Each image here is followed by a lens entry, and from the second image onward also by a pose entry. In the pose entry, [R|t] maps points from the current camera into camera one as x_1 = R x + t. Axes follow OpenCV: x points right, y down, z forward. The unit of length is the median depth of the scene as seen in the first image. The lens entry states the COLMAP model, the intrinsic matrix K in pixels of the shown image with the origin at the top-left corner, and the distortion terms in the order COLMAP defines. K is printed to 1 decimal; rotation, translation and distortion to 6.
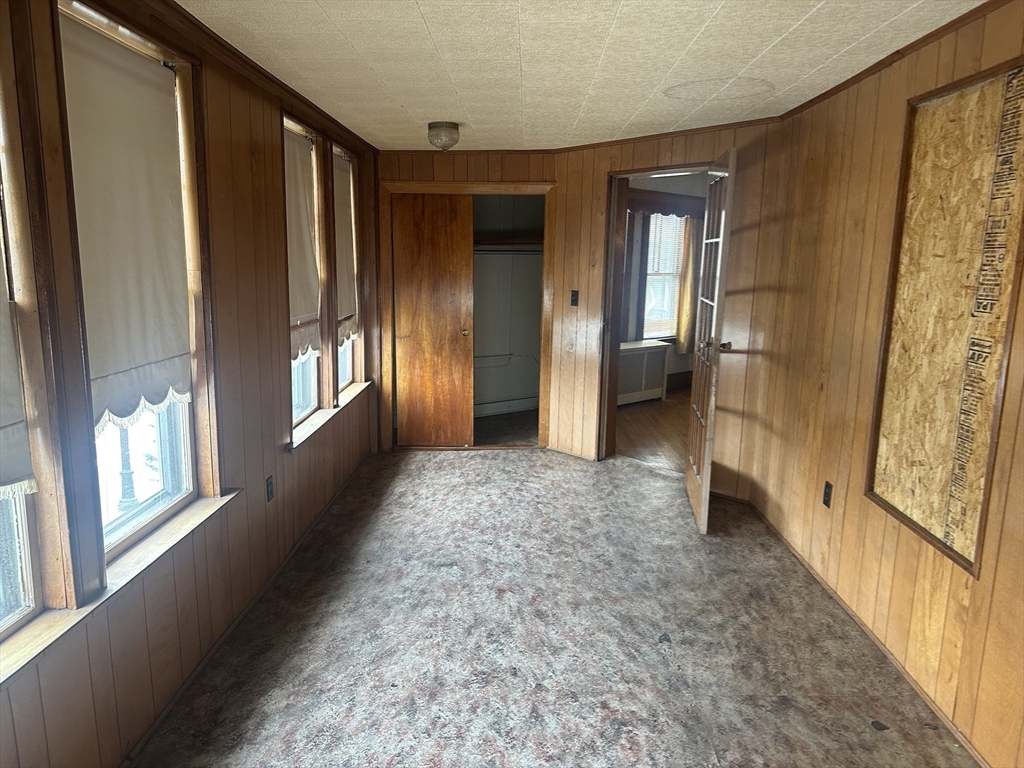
lens RADIAL K [[730.0, 0, 512.0], [0, 730.0, 384.0], [0, 0, 1]] dist [0.046535, -0.059255]
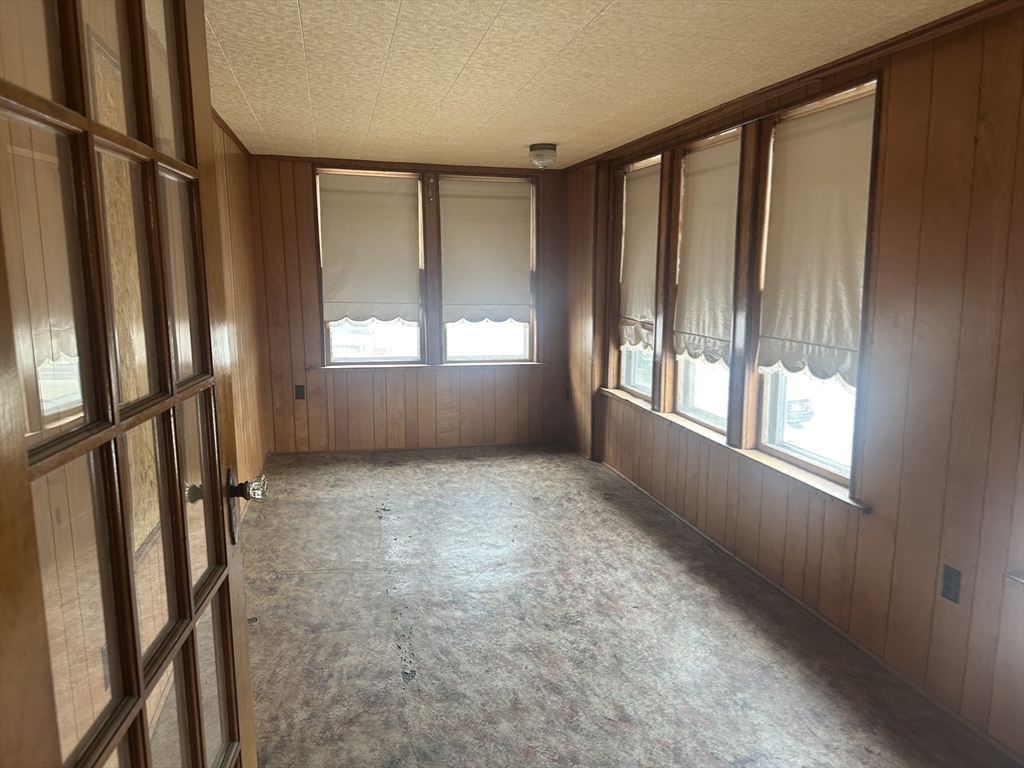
lens RADIAL K [[730.0, 0, 512.0], [0, 730.0, 384.0], [0, 0, 1]] dist [0.046535, -0.059255]
pose [[-0.967828, 0.022406, -0.250613, 0.304312], [-0.059332, 0.947615, 0.313855, -0.285705], [0.244517, 0.318628, -0.915799, 1.751805]]
